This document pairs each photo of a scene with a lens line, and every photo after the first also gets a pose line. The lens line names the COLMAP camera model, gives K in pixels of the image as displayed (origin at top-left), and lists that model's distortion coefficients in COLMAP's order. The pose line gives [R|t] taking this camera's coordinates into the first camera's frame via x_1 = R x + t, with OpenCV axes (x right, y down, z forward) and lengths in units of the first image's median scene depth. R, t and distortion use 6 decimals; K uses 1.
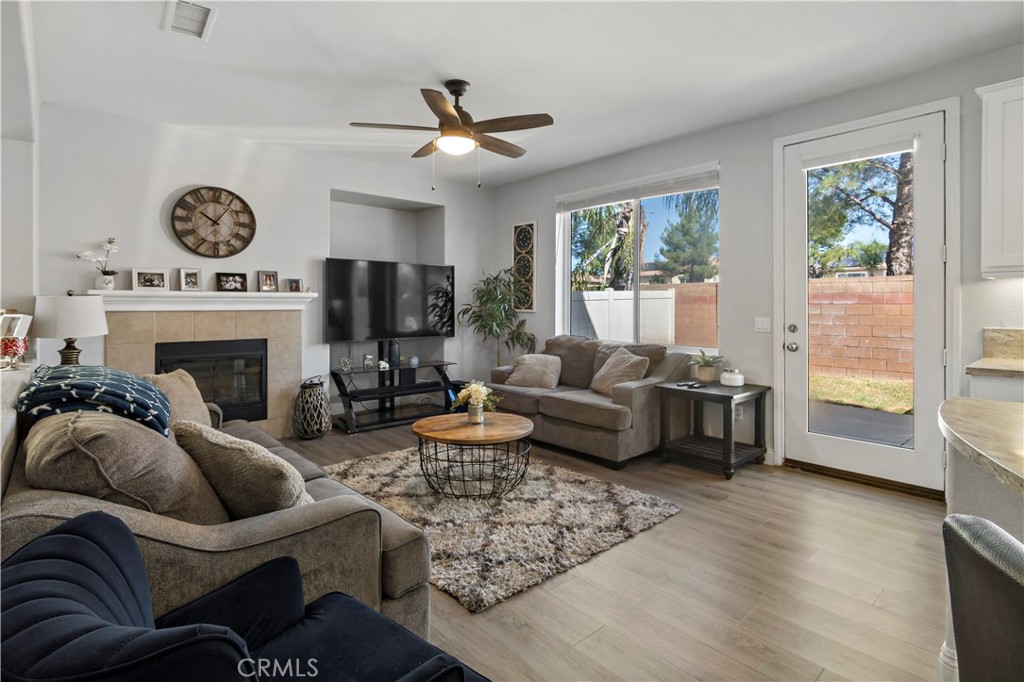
lens RADIAL K [[511.5, 0, 506.5], [0, 511.5, 319.7], [0, 0, 1]] dist [-0.001324, -0.000071]
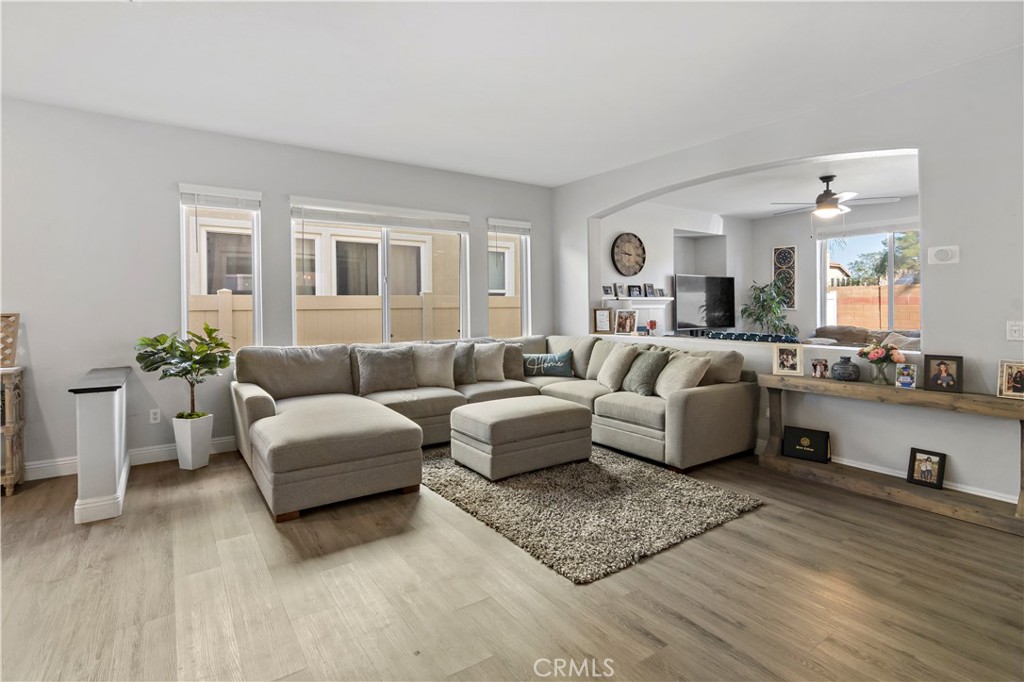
lens RADIAL K [[507.8, 0, 512.2], [0, 507.8, 303.9], [0, 0, 1]] dist [-0.000966, -0.000251]
pose [[0.993322, -0.005432, -0.115250, -0.728410], [0.001307, 0.999357, -0.035839, 0.023785], [0.115370, 0.035449, 0.992690, -0.624154]]
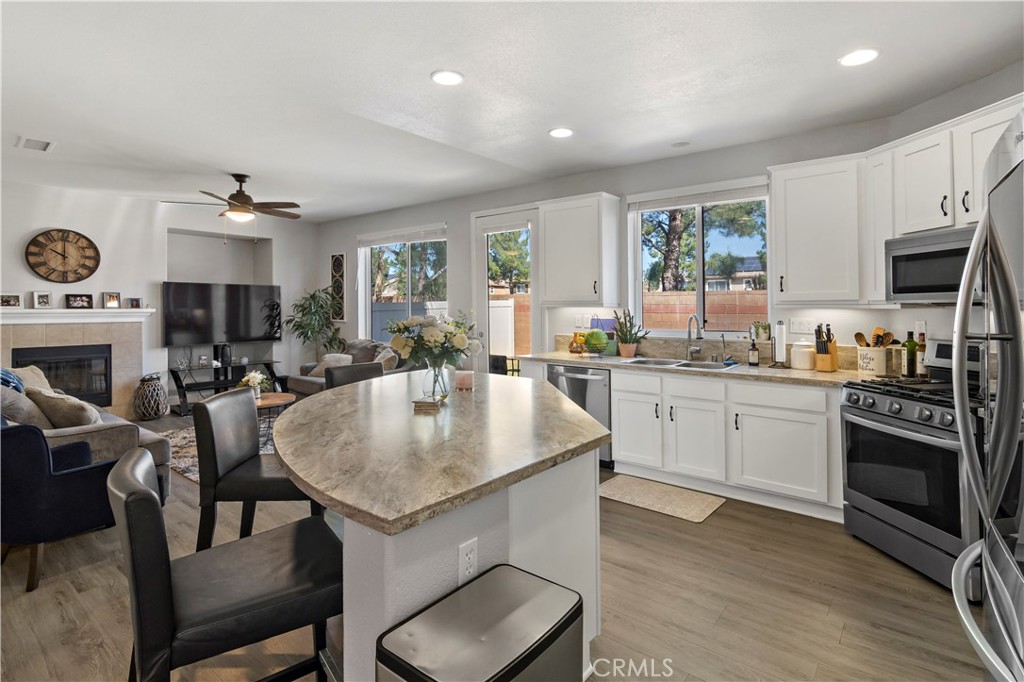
lens RADIAL K [[517.6, 0, 510.6], [0, 517.6, 323.4], [0, 0, 1]] dist [0.003412, 0.002586]
pose [[0.986290, -0.002469, 0.165003, 0.329249], [0.001885, 0.999991, 0.003695, -0.019429], [-0.165010, -0.003333, 0.986286, -0.489861]]
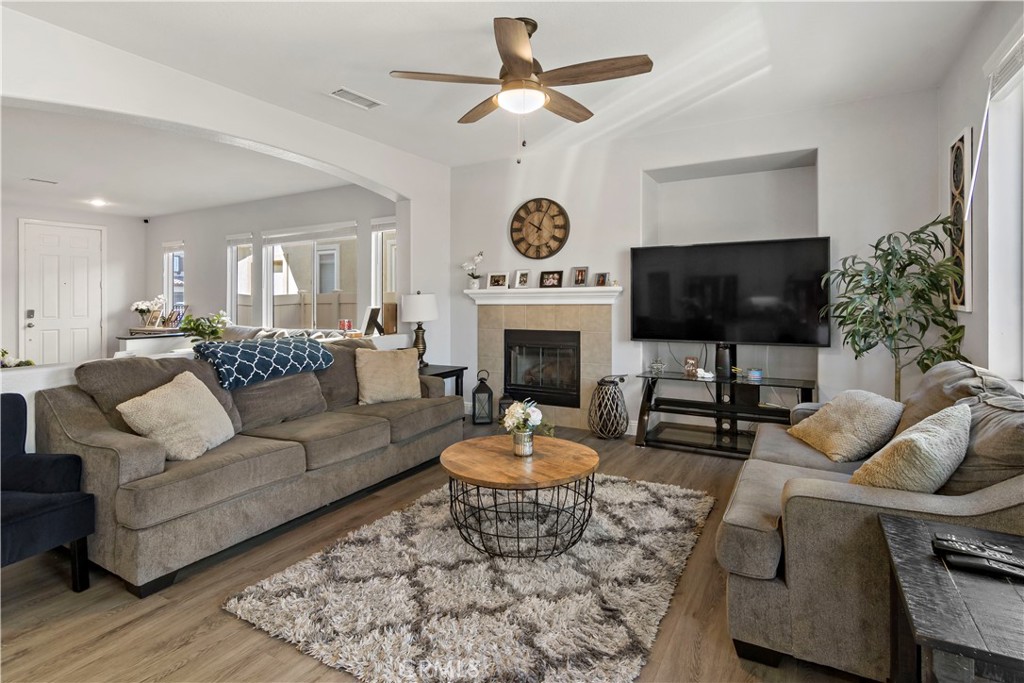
lens RADIAL K [[507.8, 0, 512.2], [0, 507.8, 304.4], [0, 0, 1]] dist [-0.000966, -0.000251]
pose [[0.327269, 0.008609, -0.944892, 0.486992], [-0.019534, 0.999806, 0.002343, -0.018662], [0.944729, 0.017691, 0.327373, 0.546494]]
